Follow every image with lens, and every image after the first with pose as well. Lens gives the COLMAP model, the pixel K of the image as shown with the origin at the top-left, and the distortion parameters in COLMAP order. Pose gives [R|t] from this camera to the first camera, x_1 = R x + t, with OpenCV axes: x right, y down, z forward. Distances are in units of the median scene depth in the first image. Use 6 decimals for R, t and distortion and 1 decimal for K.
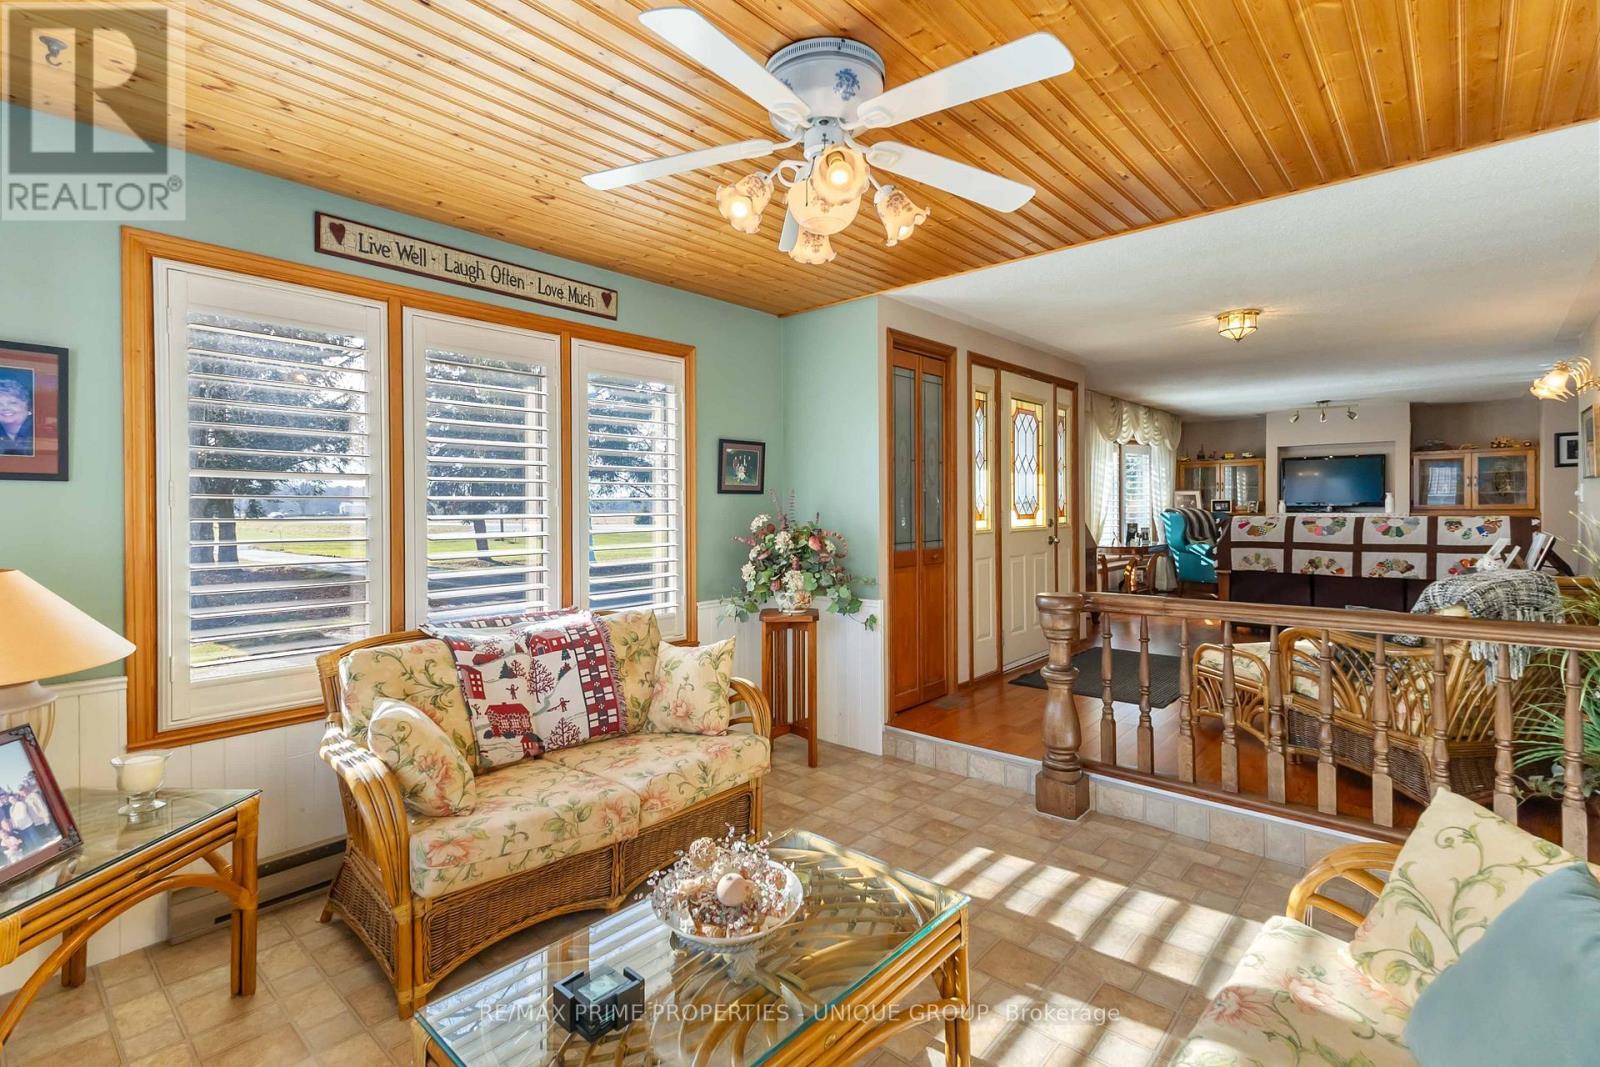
lens RADIAL K [[743.6, 0, 800.5], [0, 743.6, 518.8], [0, 0, 1]] dist [0.054840, -0.022664]
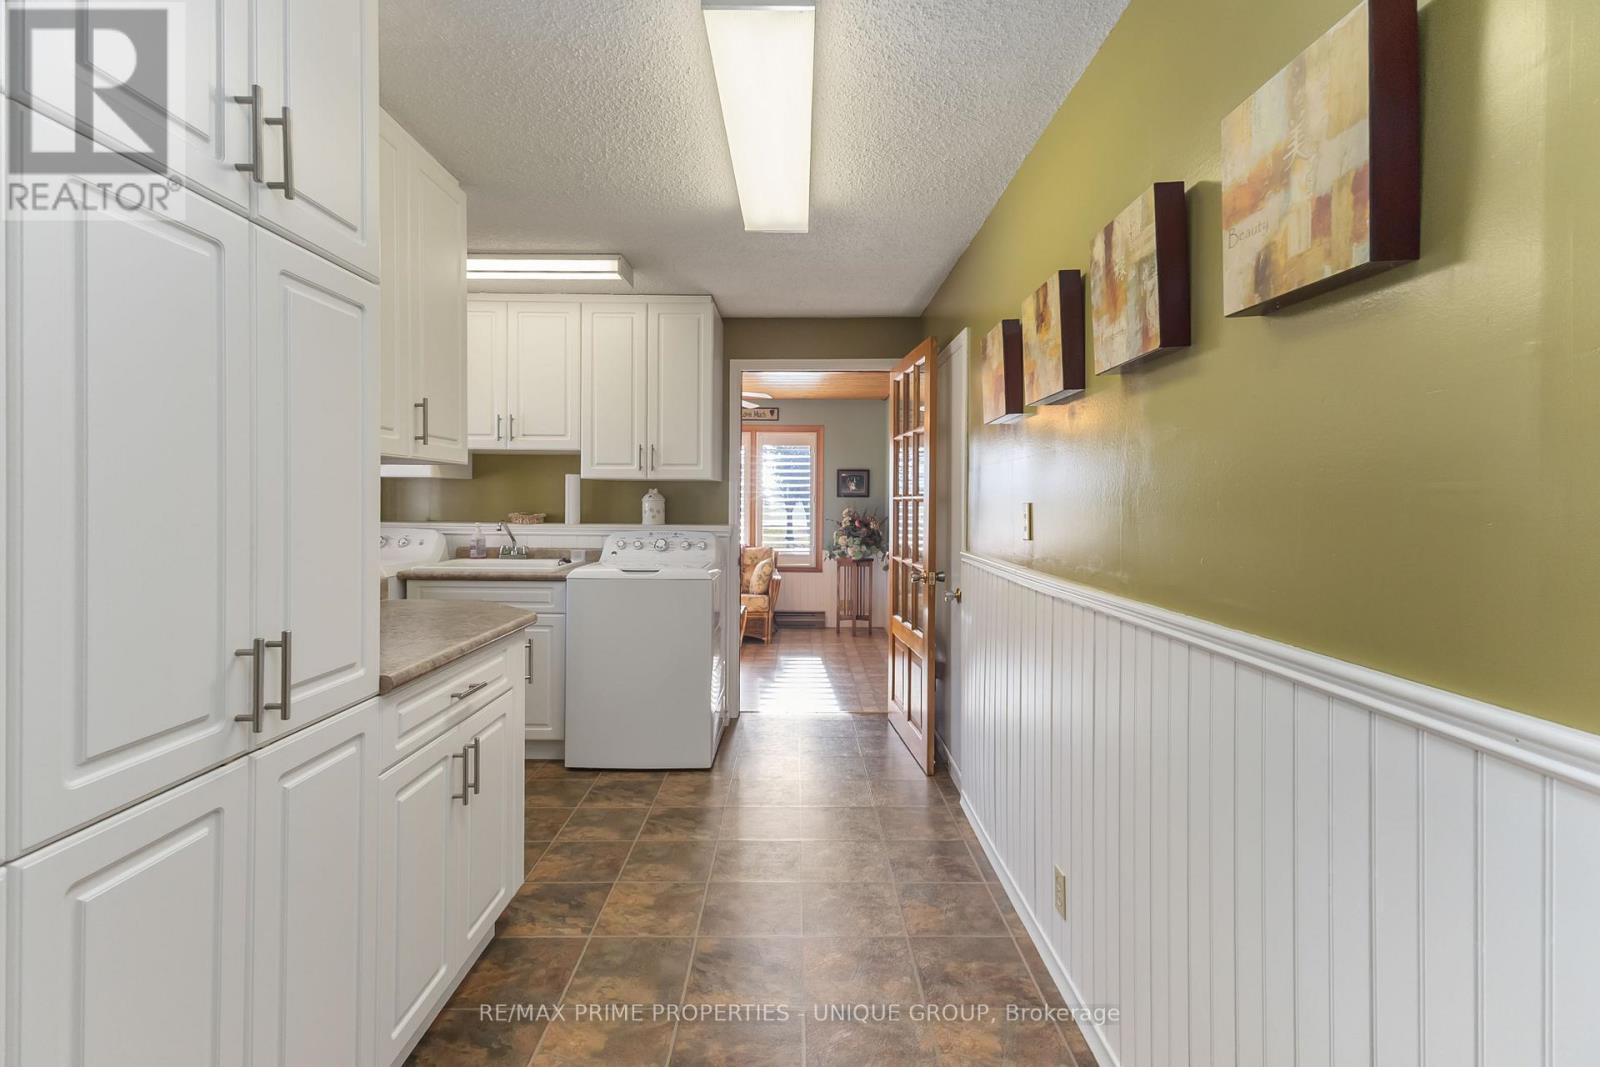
lens RADIAL K [[747.2, 0, 802.7], [0, 747.2, 516.0], [0, 0, 1]] dist [0.028289, -0.001616]
pose [[0.672950, 0.022773, -0.739337, 0.958877], [-0.022585, 0.999693, 0.010235, -0.001321], [0.739343, 0.009810, 0.673258, -0.299461]]
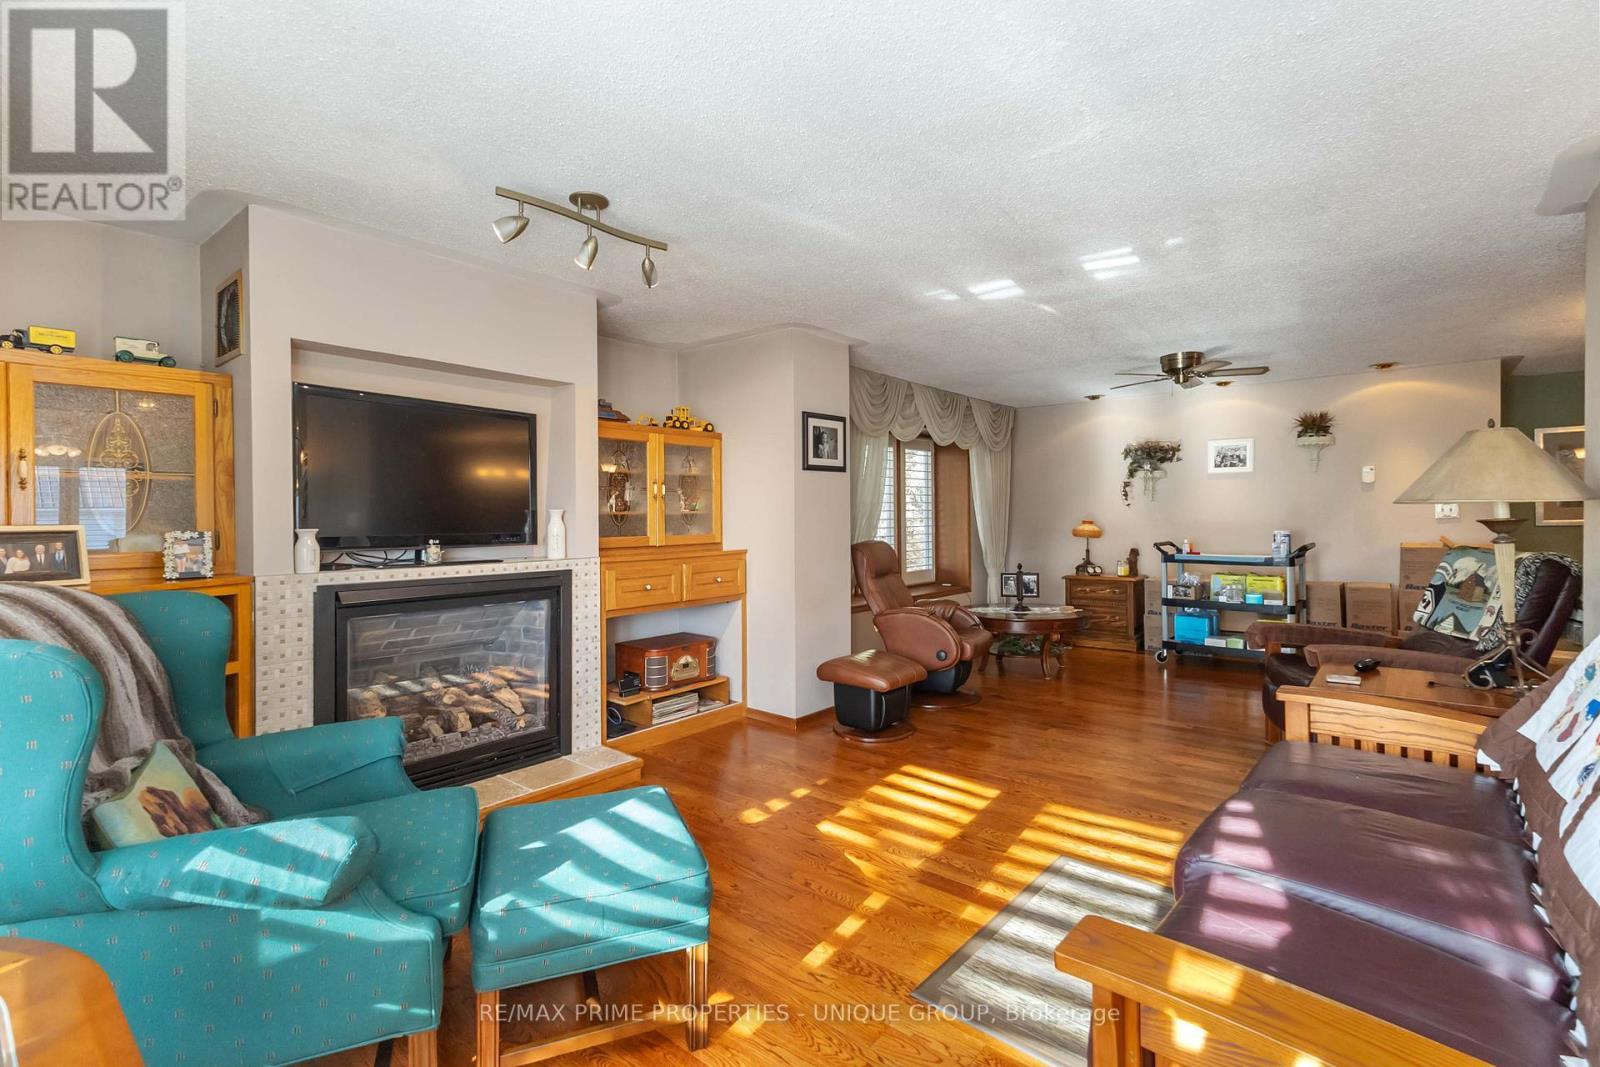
lens RADIAL K [[747.2, 0, 802.7], [0, 747.2, 516.0], [0, 0, 1]] dist [0.028289, -0.001616]
pose [[-0.045957, 0.012454, 0.998866, 0.547847], [0.024599, 0.999633, -0.011331, -0.034332], [-0.998640, 0.024050, -0.046247, 1.318856]]
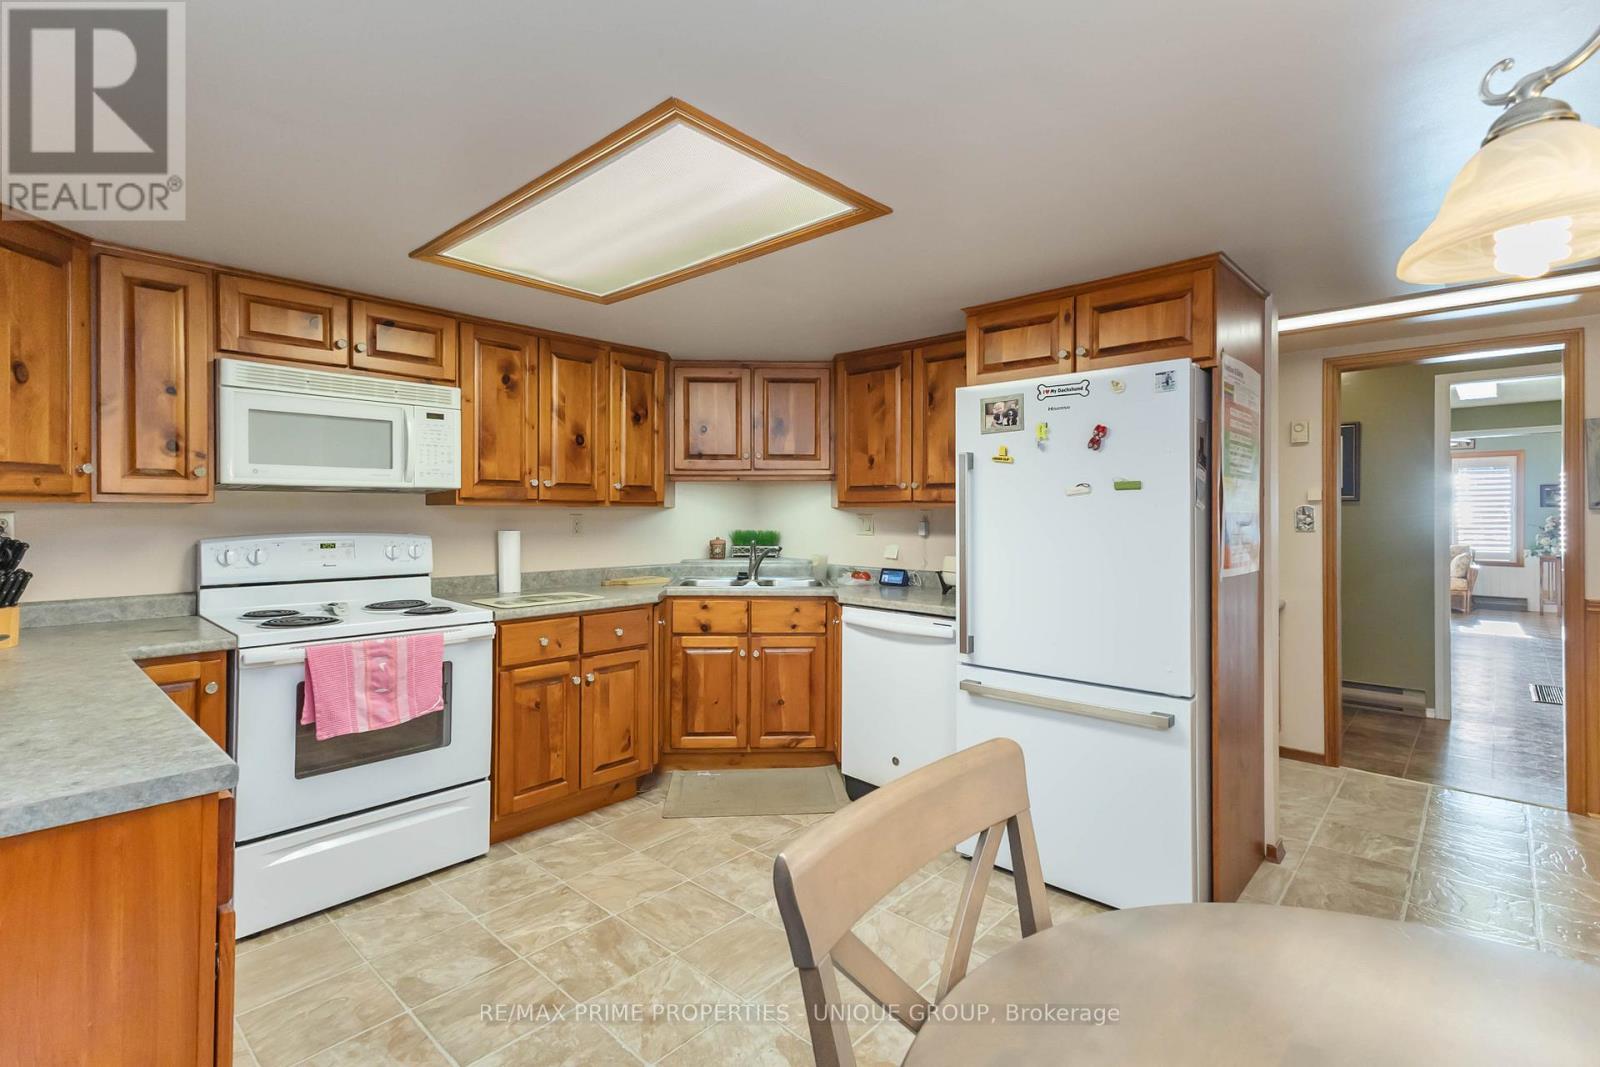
lens RADIAL K [[747.2, 0, 802.7], [0, 747.2, 516.0], [0, 0, 1]] dist [0.028289, -0.001616]
pose [[-0.010808, 0.011857, -0.999871, 1.821182], [-0.015528, 0.999807, 0.012024, 0.001652], [0.999821, 0.015656, -0.010622, -1.055551]]
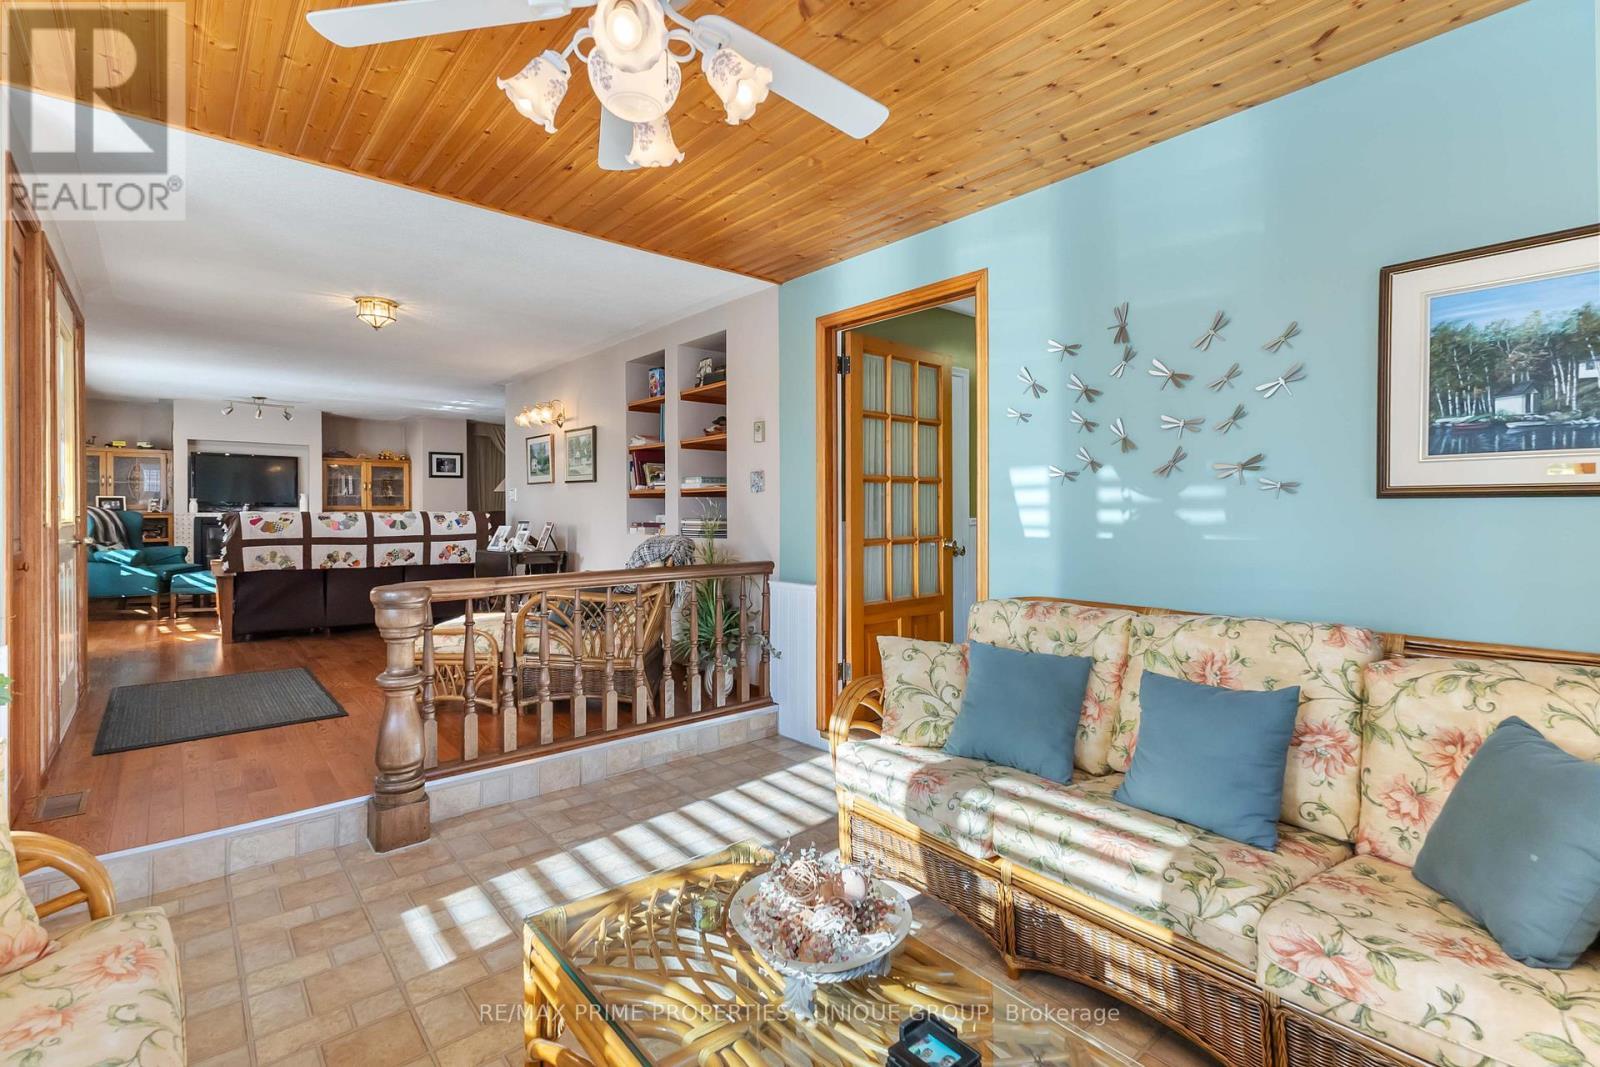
lens RADIAL K [[747.2, 0, 802.7], [0, 747.2, 516.0], [0, 0, 1]] dist [0.028289, -0.001616]
pose [[0.133782, 0.003060, 0.991006, -0.261869], [0.015318, 0.999869, -0.005155, 0.018882], [-0.990892, 0.015870, 0.133717, 0.253852]]
